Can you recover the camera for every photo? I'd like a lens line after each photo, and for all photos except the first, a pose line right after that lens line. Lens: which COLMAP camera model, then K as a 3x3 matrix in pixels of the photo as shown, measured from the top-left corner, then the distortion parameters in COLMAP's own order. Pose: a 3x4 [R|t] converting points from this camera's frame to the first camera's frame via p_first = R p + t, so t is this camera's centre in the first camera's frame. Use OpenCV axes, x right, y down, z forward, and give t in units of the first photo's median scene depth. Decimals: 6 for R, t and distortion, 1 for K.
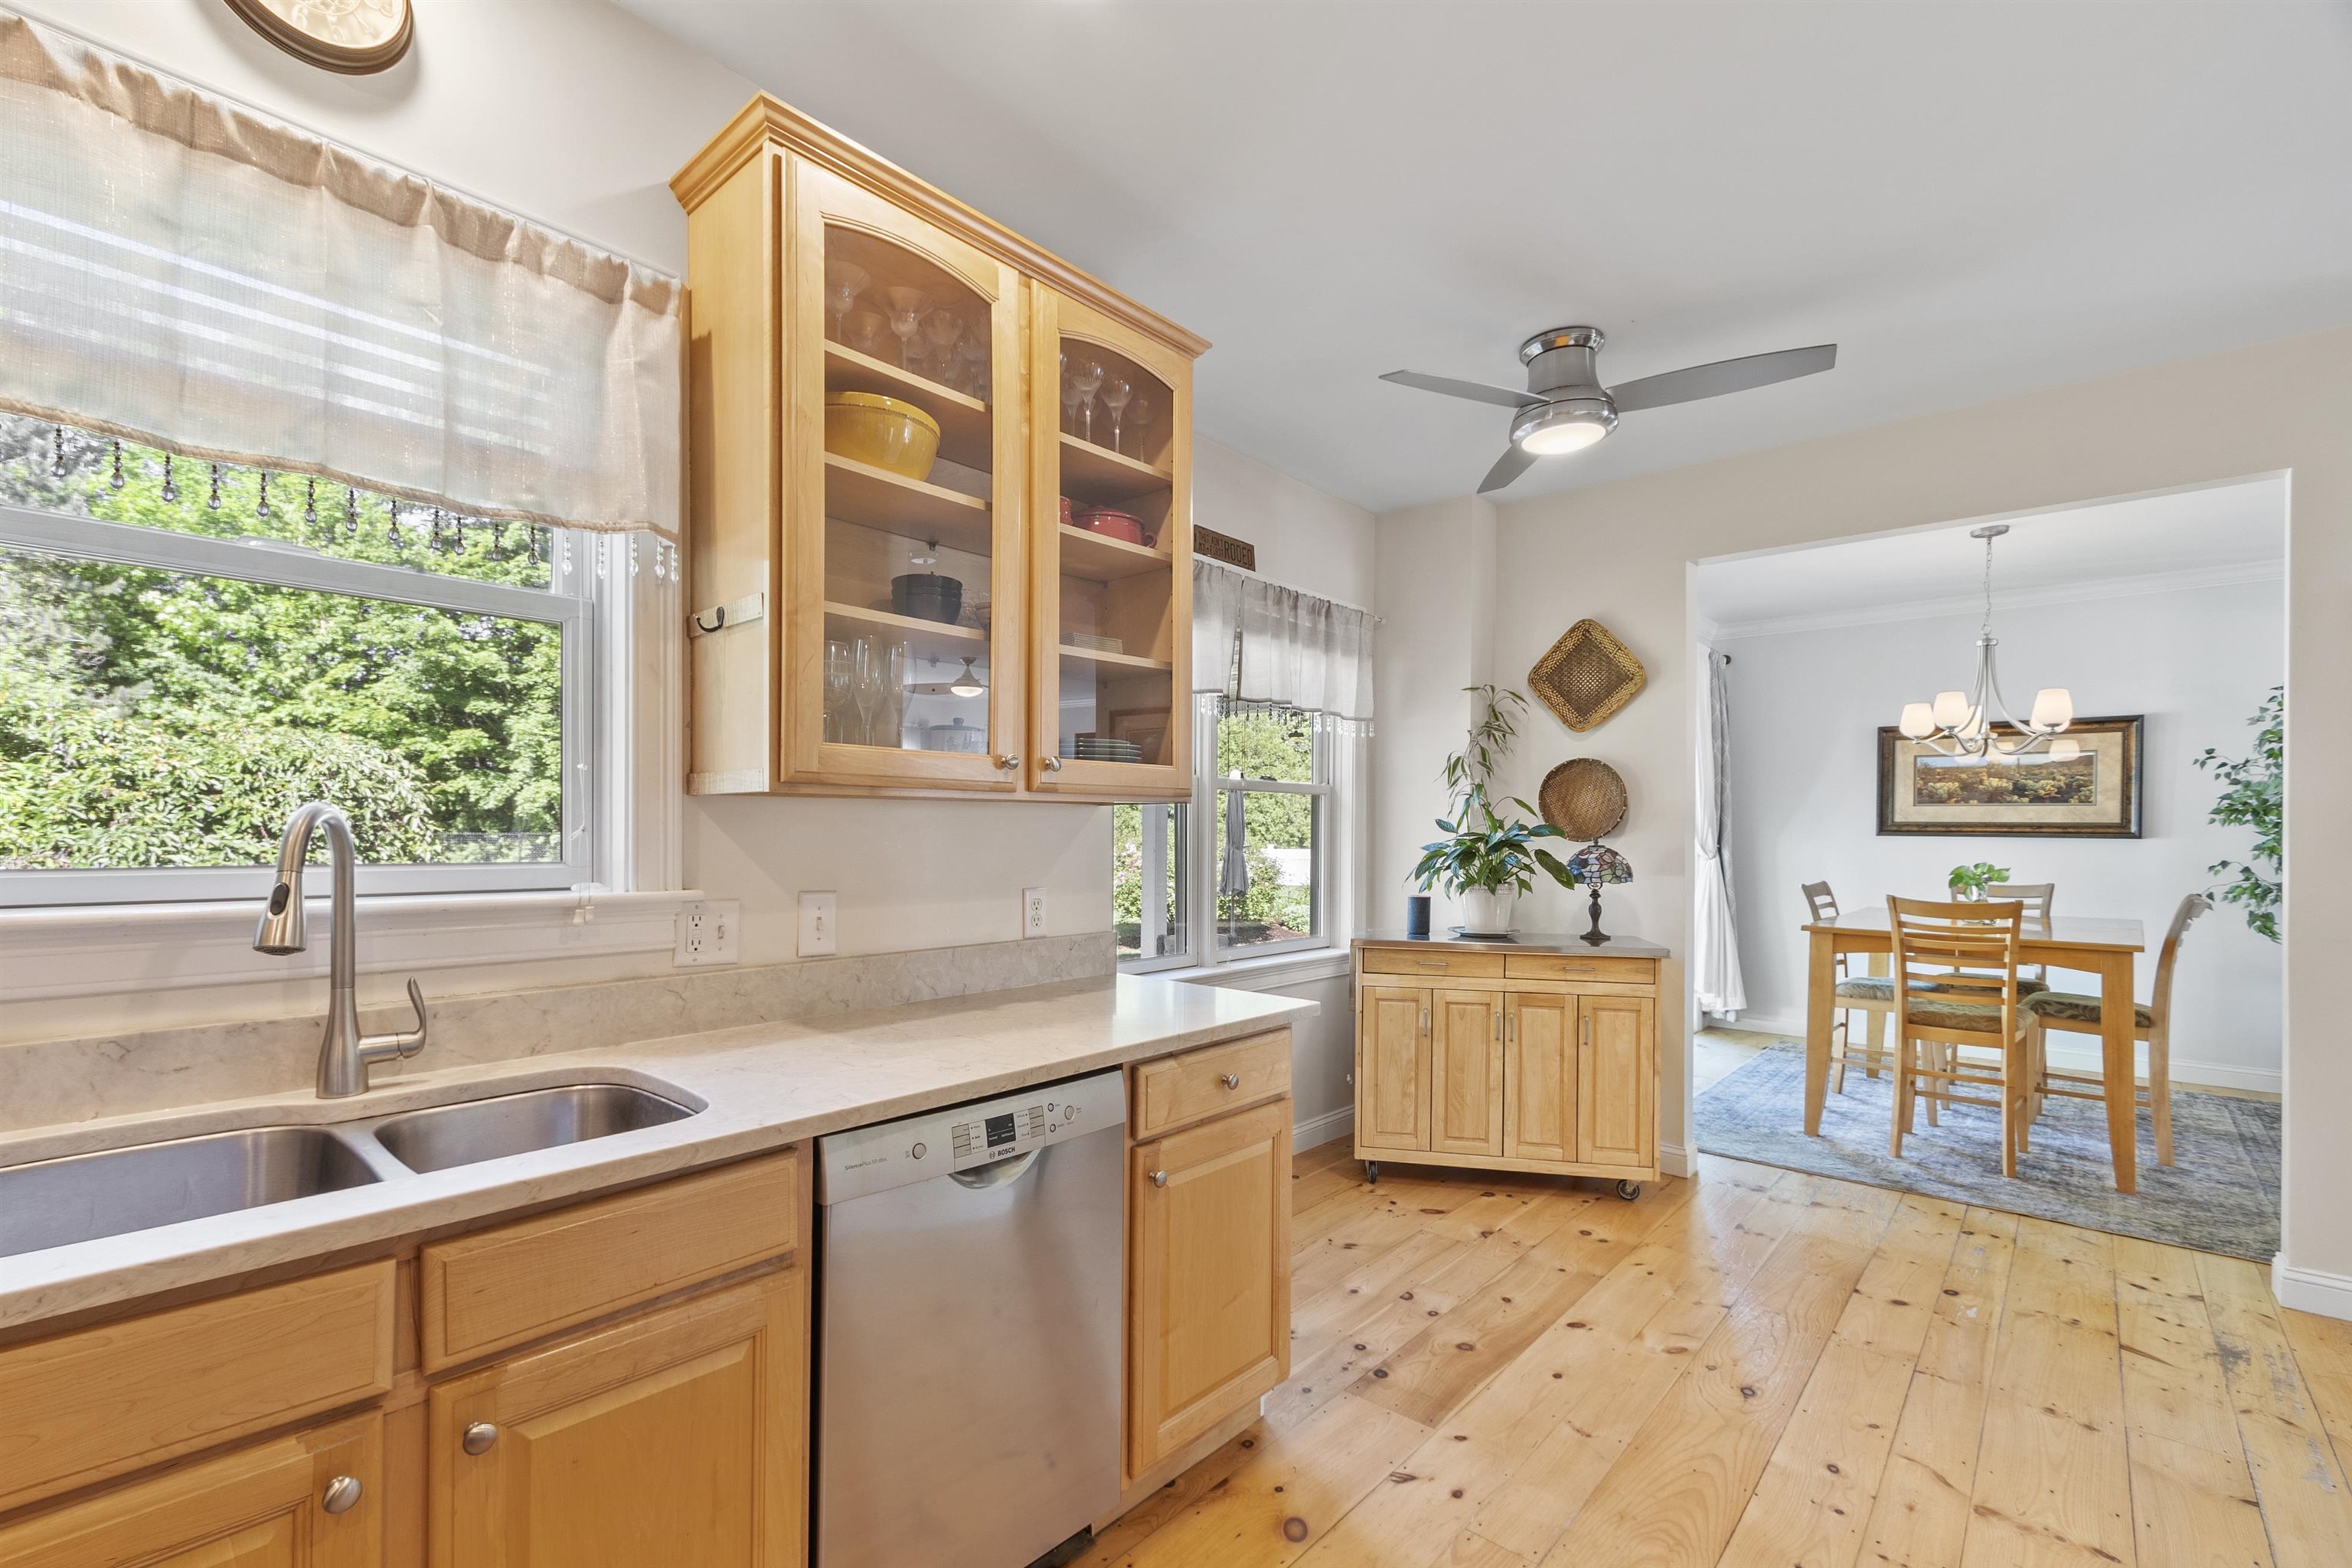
lens RADIAL K [[1029.0, 0, 1131.1], [0, 1029.0, 838.7], [0, 0, 1]] dist [0.003399, -0.000546]
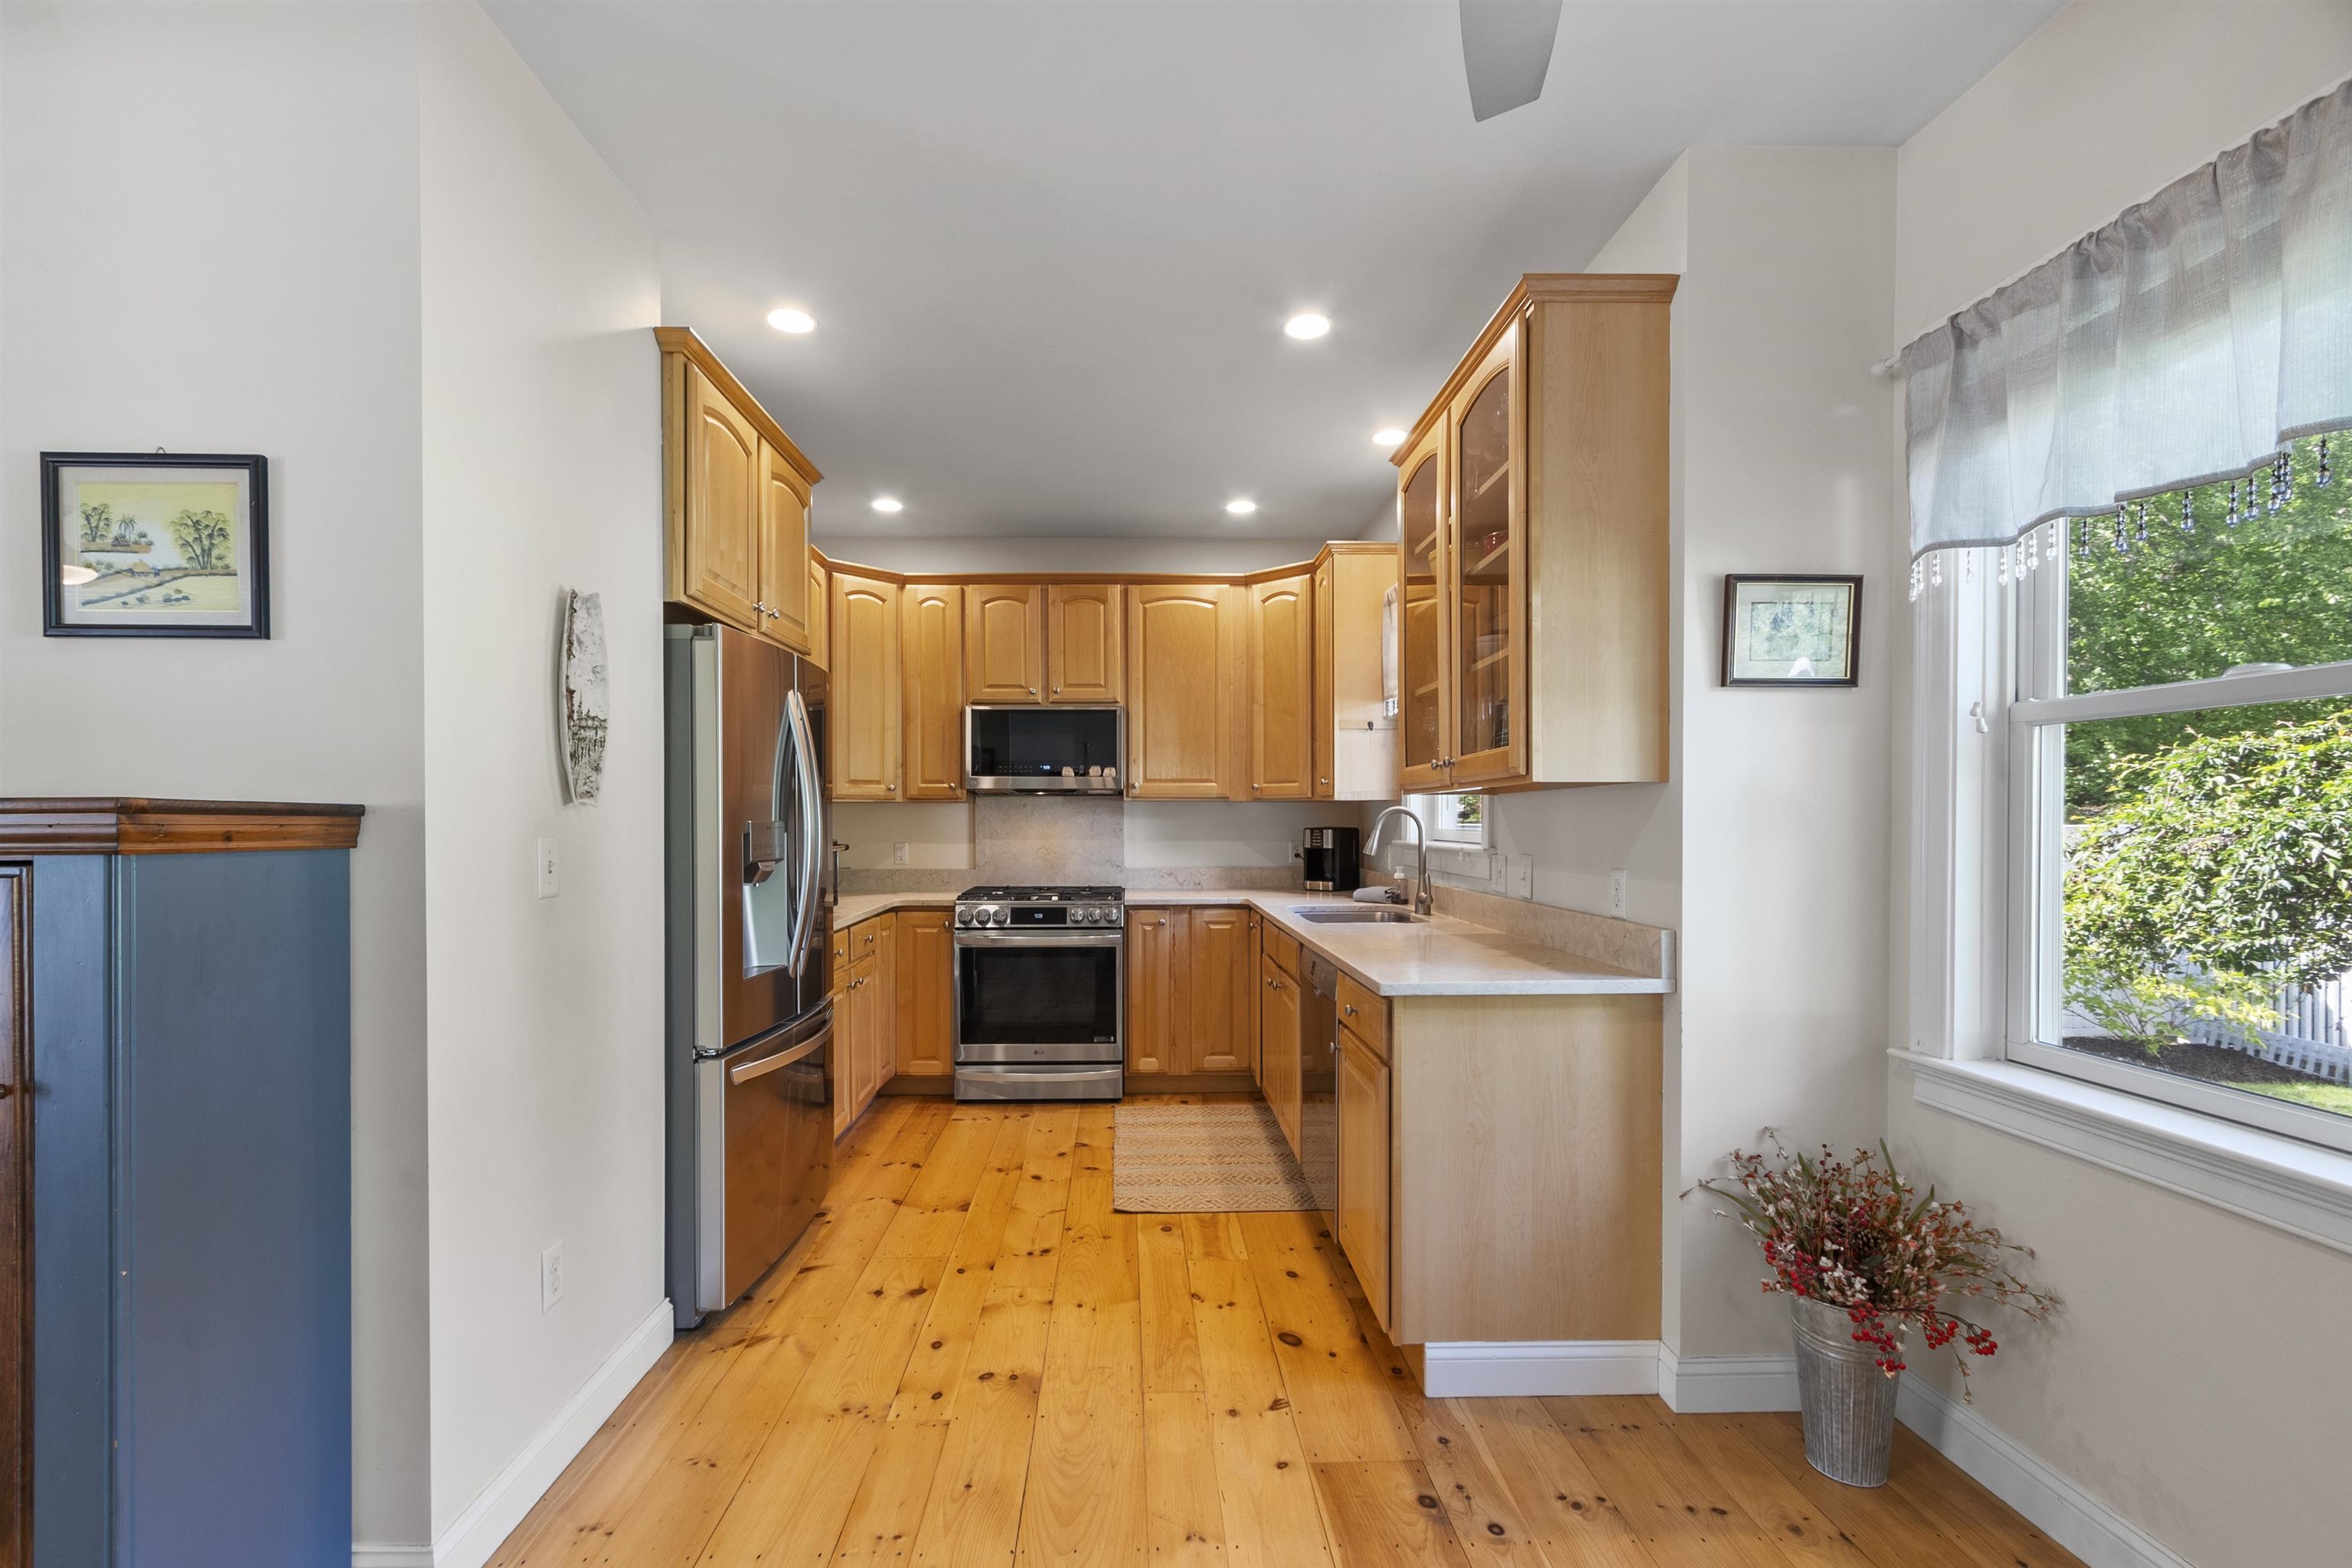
lens RADIAL K [[1029.0, 0, 1141.5], [0, 1029.0, 827.1], [0, 0, 1]] dist [0.003399, -0.000546]
pose [[-0.722263, 0.003084, -0.691611, 0.081791], [-0.005808, 0.999928, 0.010523, -0.000100], [0.691594, 0.011617, -0.722193, 0.122527]]
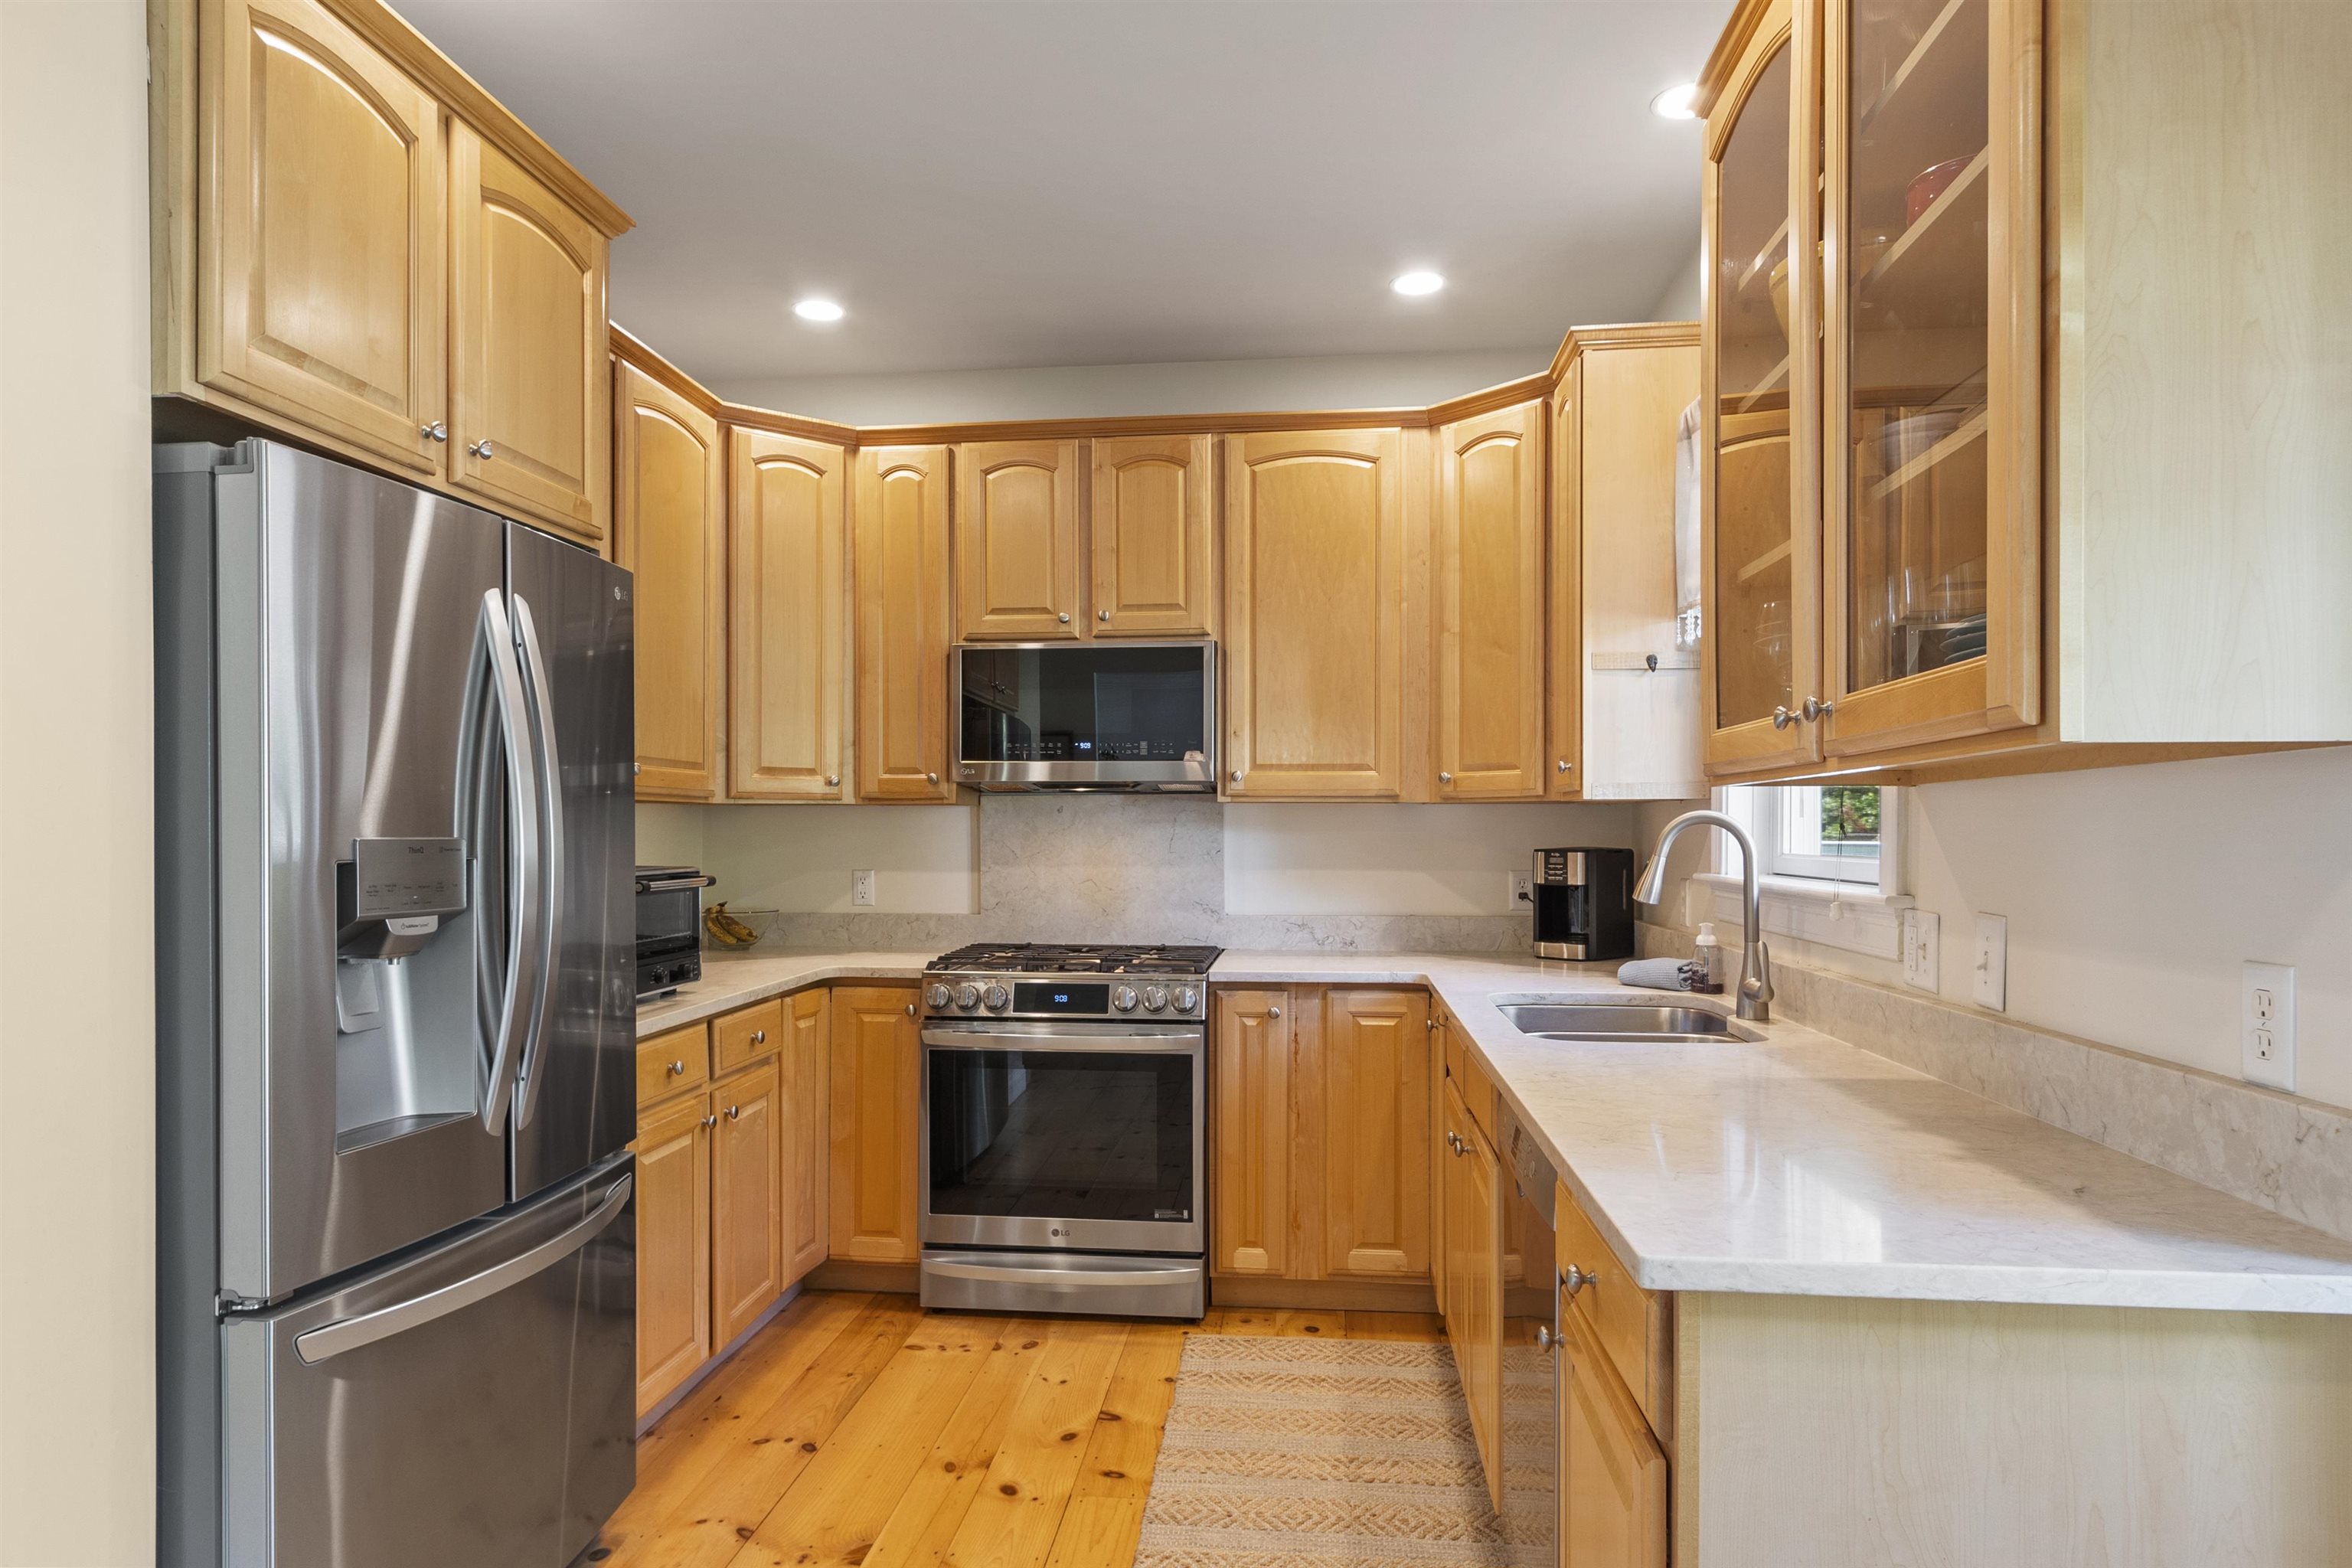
lens RADIAL K [[1413.1, 0, 1144.8], [0, 1413.1, 839.7], [0, 0, 1]] dist [0.010557, 0.001171]
pose [[-0.809815, -0.000763, -0.586685, 0.051487], [-0.007737, 0.999926, 0.009380, -0.000199], [0.586634, 0.012136, -0.809761, 0.104076]]
